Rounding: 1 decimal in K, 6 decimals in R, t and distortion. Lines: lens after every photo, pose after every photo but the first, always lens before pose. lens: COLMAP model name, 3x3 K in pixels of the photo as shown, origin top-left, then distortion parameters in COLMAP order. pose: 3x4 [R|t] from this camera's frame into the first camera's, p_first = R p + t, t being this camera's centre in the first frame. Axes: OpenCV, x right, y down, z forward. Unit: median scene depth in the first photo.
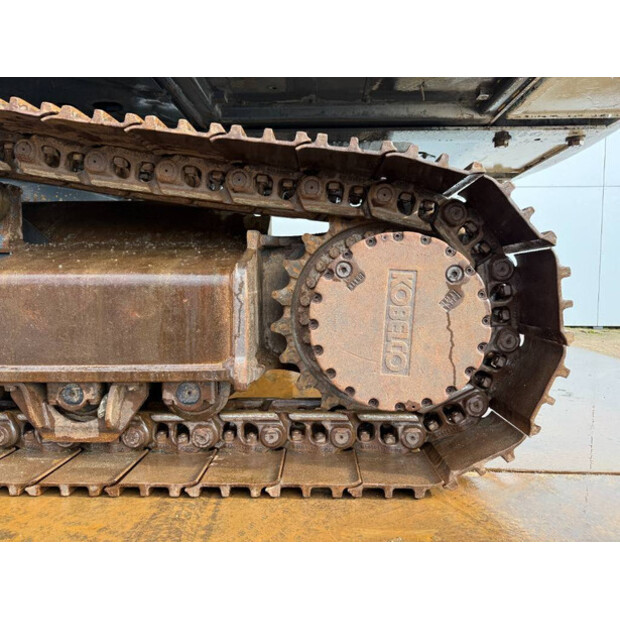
lens RADIAL K [[439.0, 0, 310.0], [0, 439.0, 310.0], [0, 0, 1]] dist [0.007019, -0.041869]
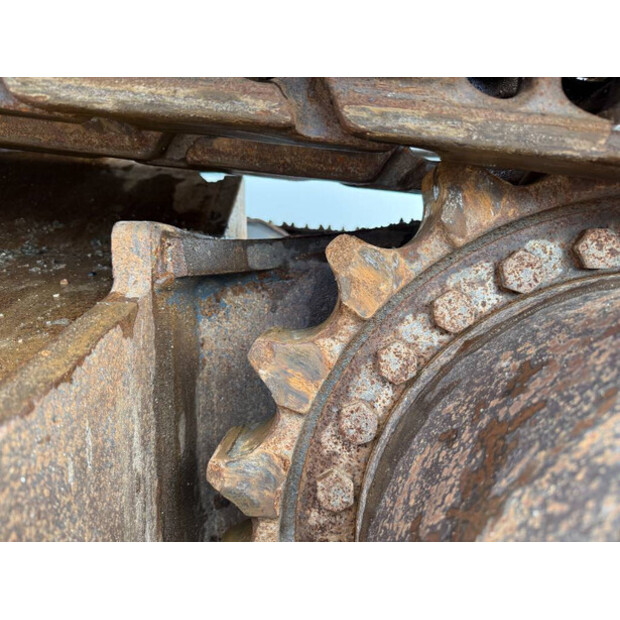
lens RADIAL K [[439.0, 0, 310.0], [0, 439.0, 310.0], [0, 0, 1]] dist [0.007019, -0.041869]
pose [[0.999801, 0.011390, -0.016364, -0.021670], [-0.010743, 0.999178, 0.039079, -0.131800], [0.016796, -0.038895, 0.999102, 0.698383]]
